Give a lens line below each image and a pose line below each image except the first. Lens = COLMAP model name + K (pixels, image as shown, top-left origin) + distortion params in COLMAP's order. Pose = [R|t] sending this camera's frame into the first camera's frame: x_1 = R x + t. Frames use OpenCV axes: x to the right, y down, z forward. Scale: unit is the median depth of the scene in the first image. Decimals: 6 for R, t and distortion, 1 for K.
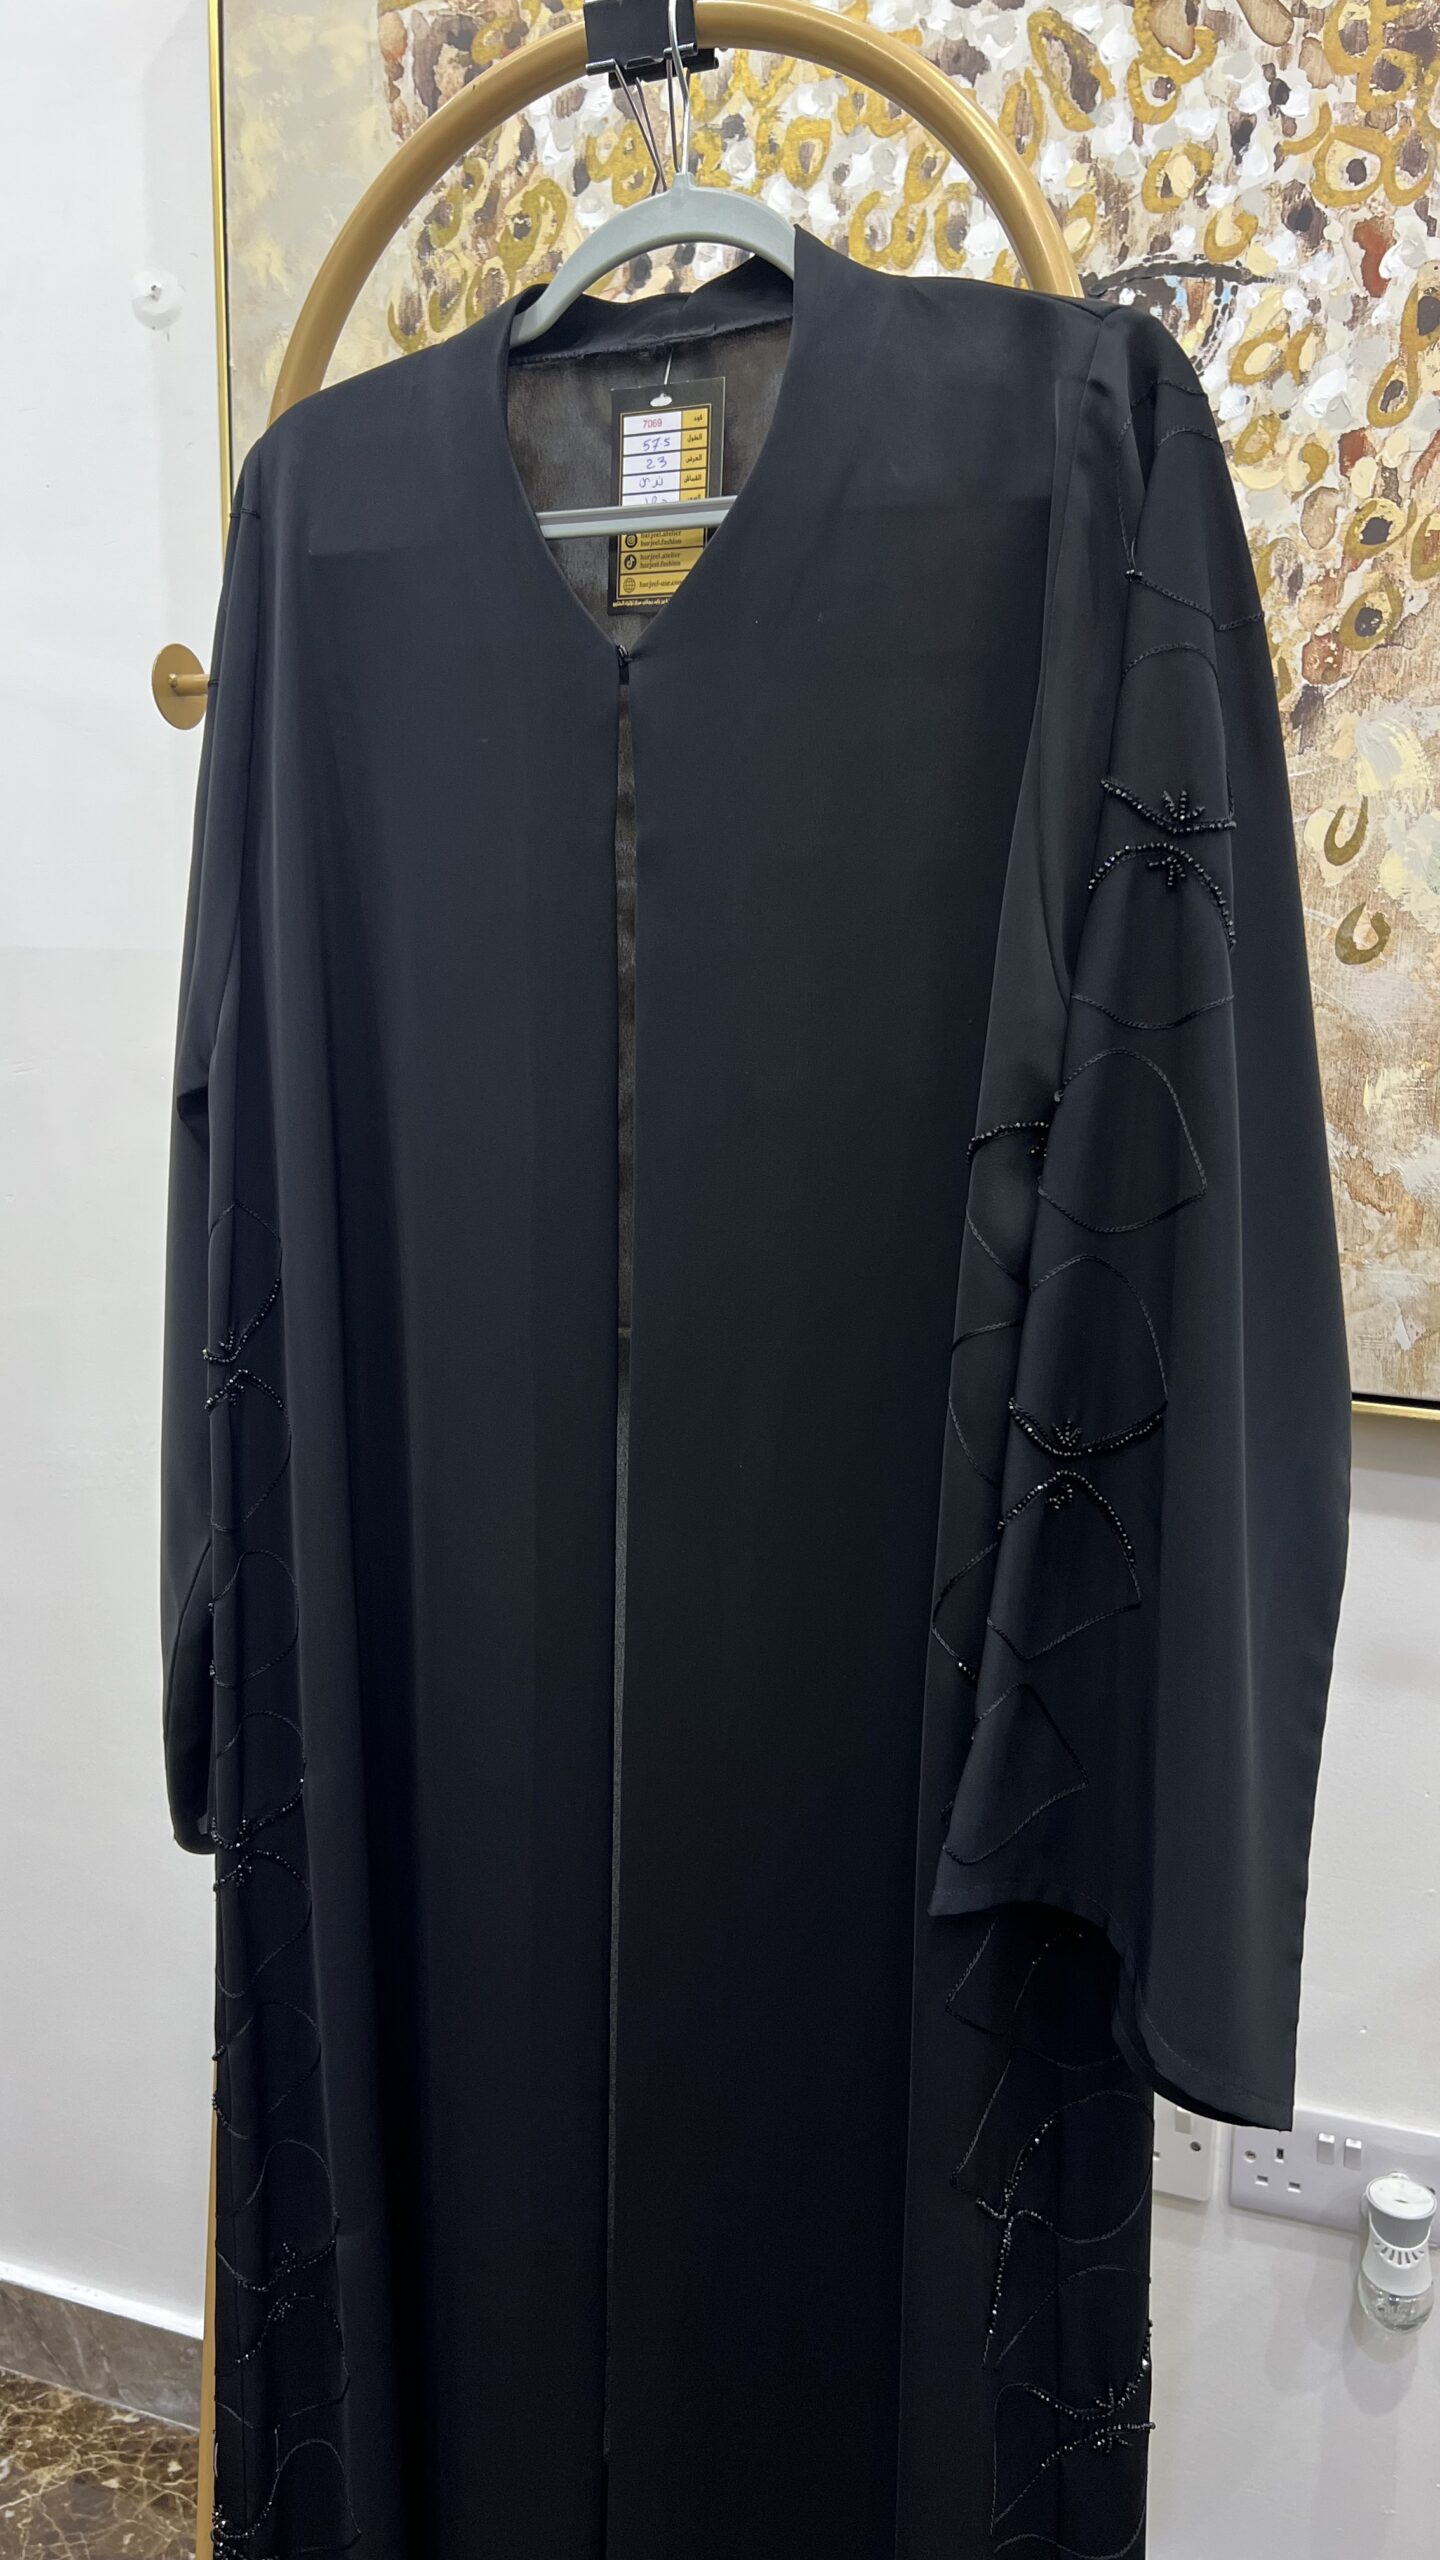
lens RADIAL K [[1902.7, 0, 737.2], [0, 1902.7, 1301.1], [0, 0, 1]] dist [0.046110, -0.057956]
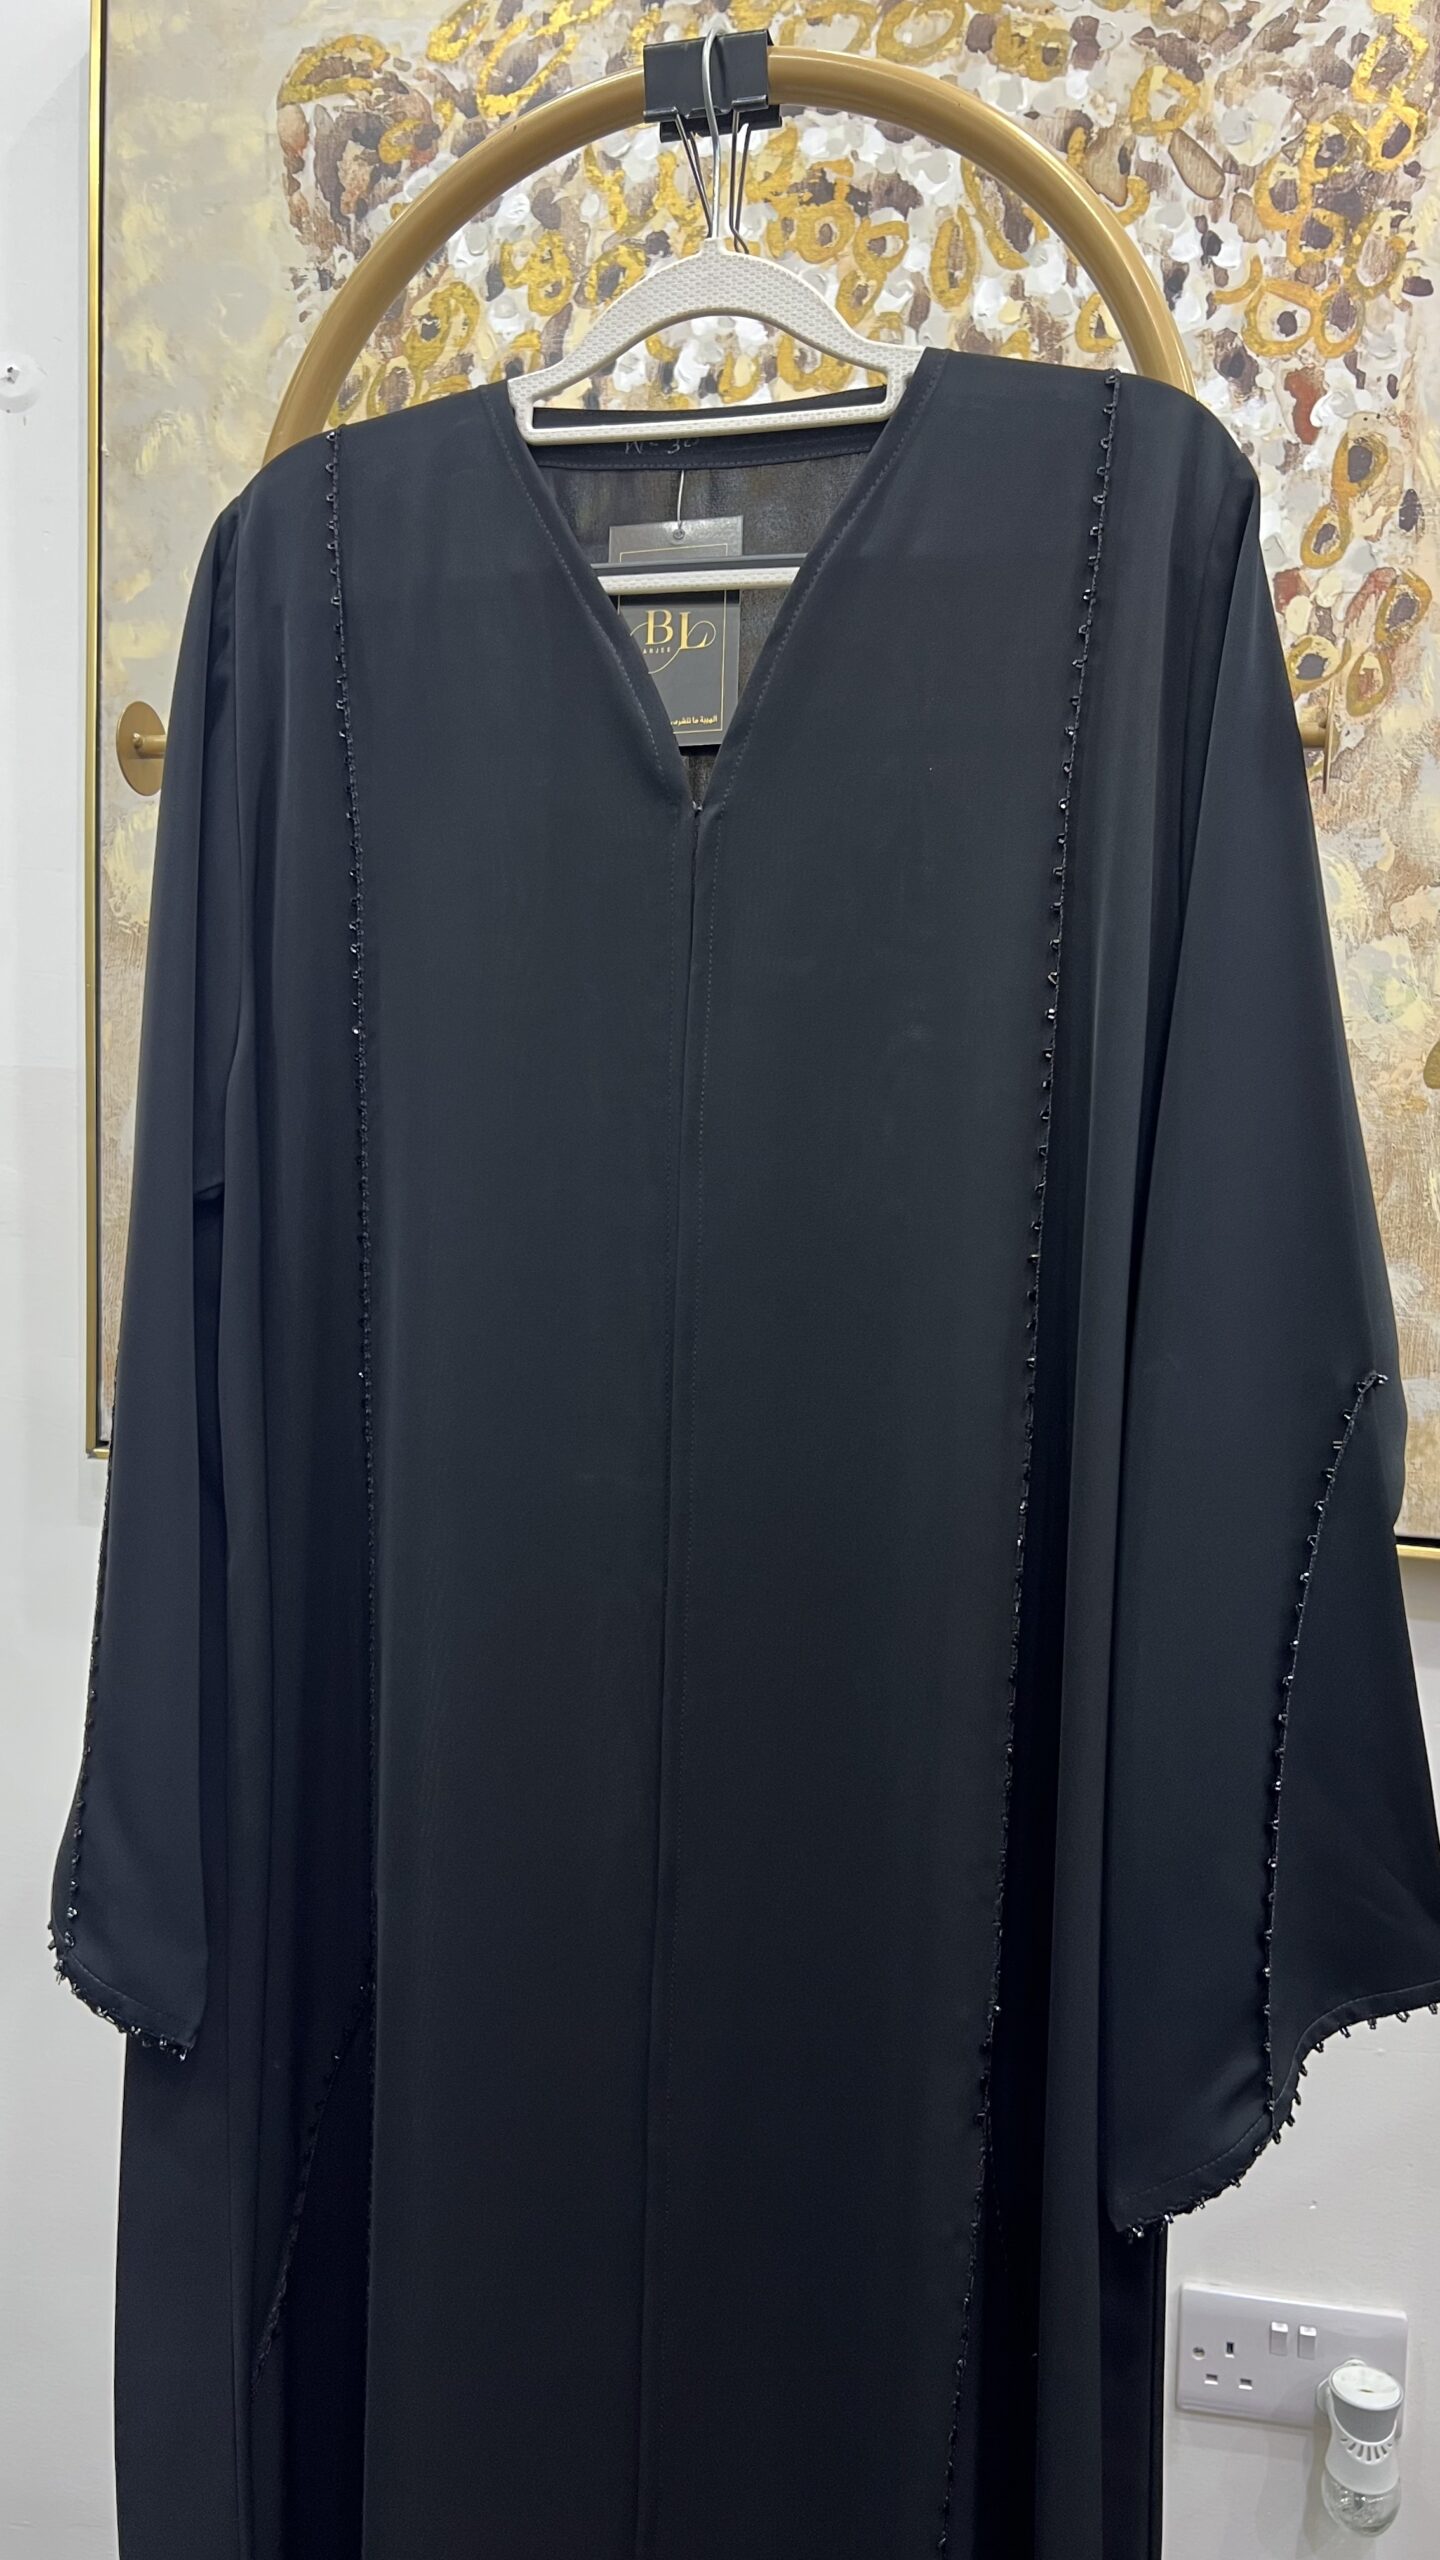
lens RADIAL K [[1902.7, 0, 709.8], [0, 1902.7, 1300.4], [0, 0, 1]] dist [0.046110, -0.057956]
pose [[0.989834, 0.001926, 0.142211, -0.120877], [0.010245, 0.996345, -0.084803, 0.012712], [-0.141855, 0.085397, 0.986197, 0.076947]]
